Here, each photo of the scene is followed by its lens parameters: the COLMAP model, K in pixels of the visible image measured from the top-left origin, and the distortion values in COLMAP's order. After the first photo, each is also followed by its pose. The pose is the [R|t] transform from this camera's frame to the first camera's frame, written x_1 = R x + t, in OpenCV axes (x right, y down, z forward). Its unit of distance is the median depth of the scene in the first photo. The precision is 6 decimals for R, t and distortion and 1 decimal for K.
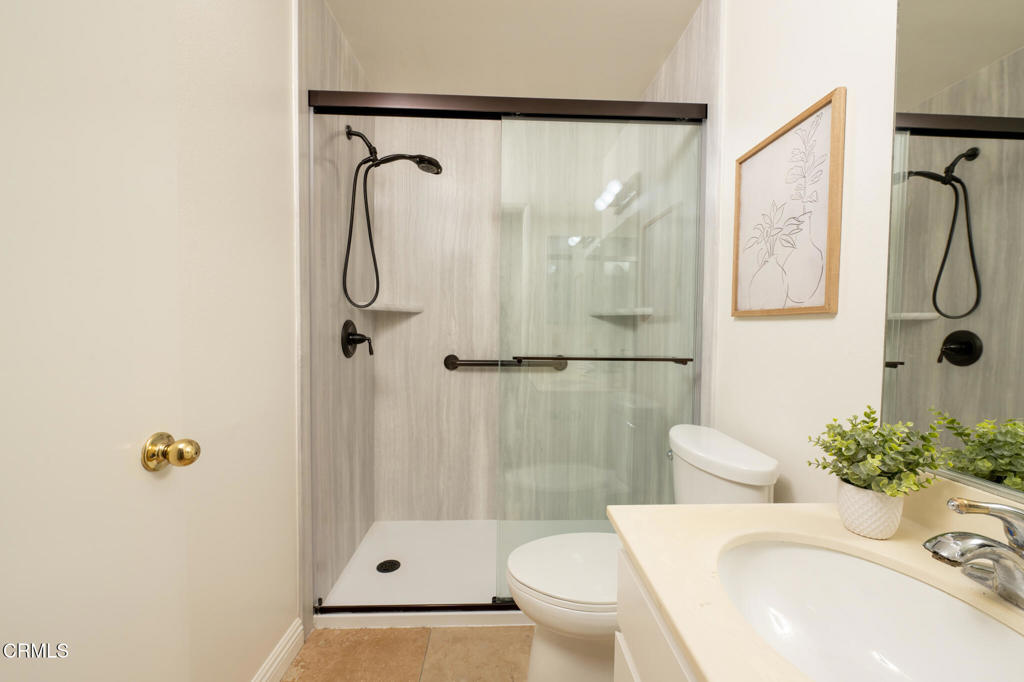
lens RADIAL K [[416.6, 0, 512.0], [0, 416.6, 341.0], [0, 0, 1]] dist [-0.008529, -0.000444]
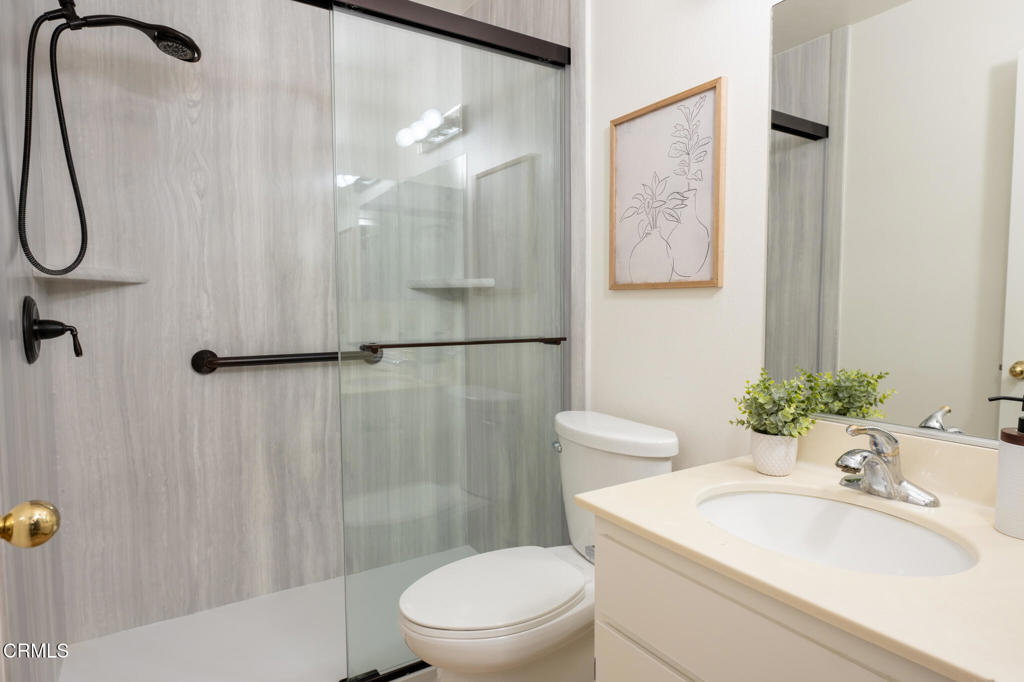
lens RADIAL K [[607.3, 0, 512.0], [0, 607.3, 341.0], [0, 0, 1]] dist [0.001251, -0.013255]
pose [[0.852590, -0.045167, 0.520624, -0.264772], [0.029770, 0.998838, 0.037903, -0.001840], [-0.521731, -0.016817, 0.852944, -0.035688]]
